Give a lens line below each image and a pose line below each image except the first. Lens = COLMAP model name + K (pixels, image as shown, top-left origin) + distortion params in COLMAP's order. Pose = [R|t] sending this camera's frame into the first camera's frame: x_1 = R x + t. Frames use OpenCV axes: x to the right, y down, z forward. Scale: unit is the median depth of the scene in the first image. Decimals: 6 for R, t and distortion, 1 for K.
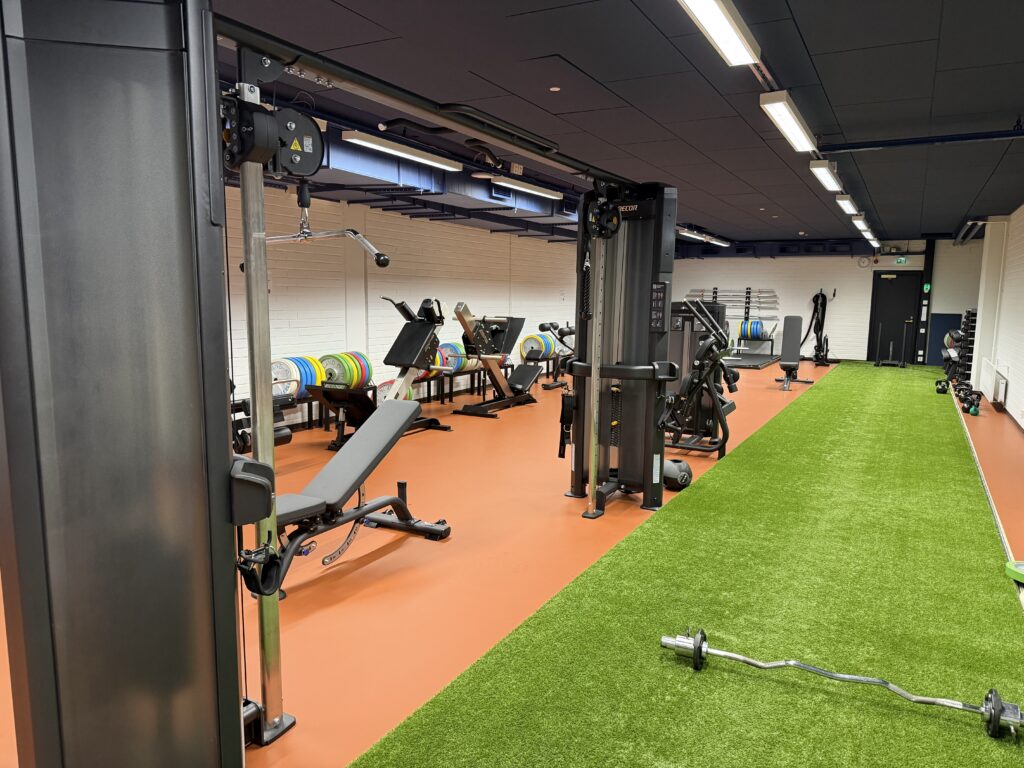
lens RADIAL K [[719.7, 0, 512.0], [0, 719.7, 384.0], [0, 0, 1]] dist [0.103126, -0.123633]
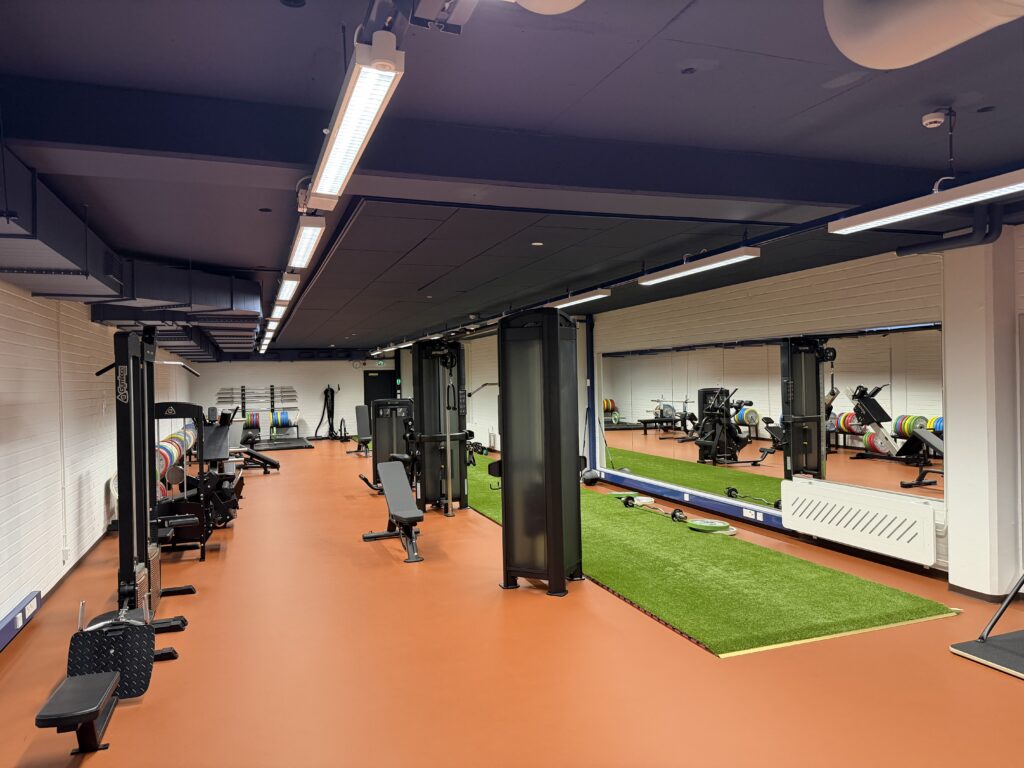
lens RADIAL K [[719.7, 0, 512.0], [0, 719.7, 384.0], [0, 0, 1]] dist [0.103126, -0.123633]
pose [[0.665134, -0.038705, 0.745720, -0.358816], [0.129827, 0.989440, -0.064443, -0.003767], [-0.735351, 0.139678, 0.663135, -0.122373]]
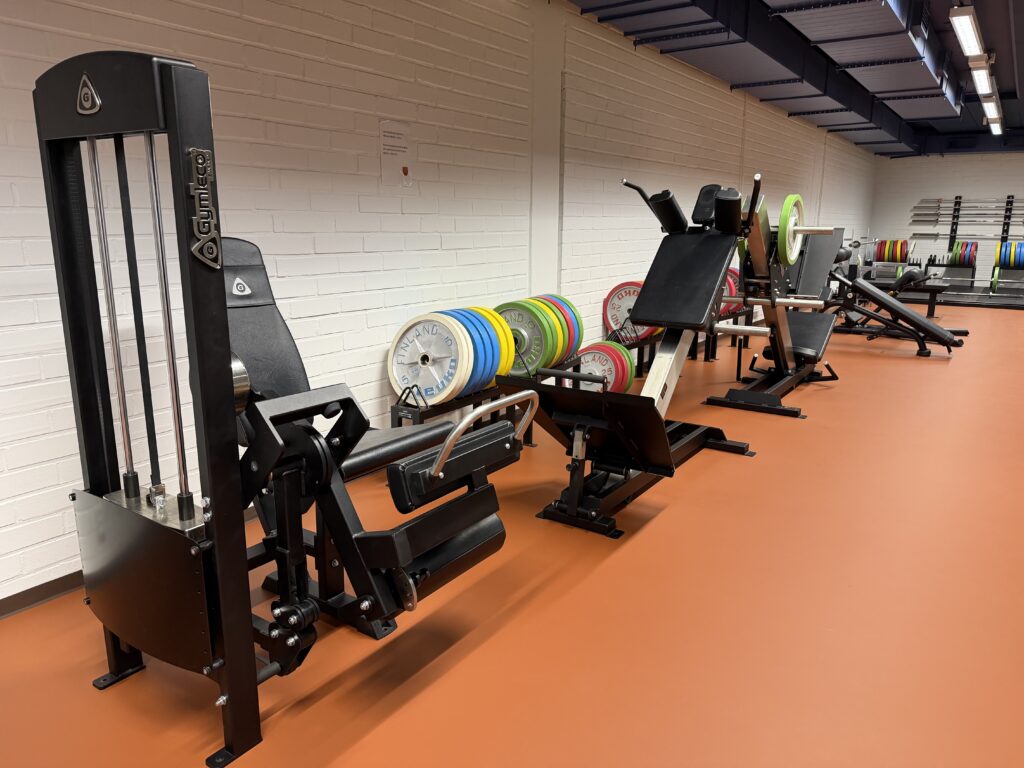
lens RADIAL K [[719.7, 0, 512.0], [0, 719.7, 384.0], [0, 0, 1]] dist [0.103126, -0.123633]
pose [[0.994449, 0.011508, -0.104590, -0.097737], [-0.001879, 0.995785, 0.091702, -0.014250], [0.105205, -0.090996, 0.990279, 0.239944]]
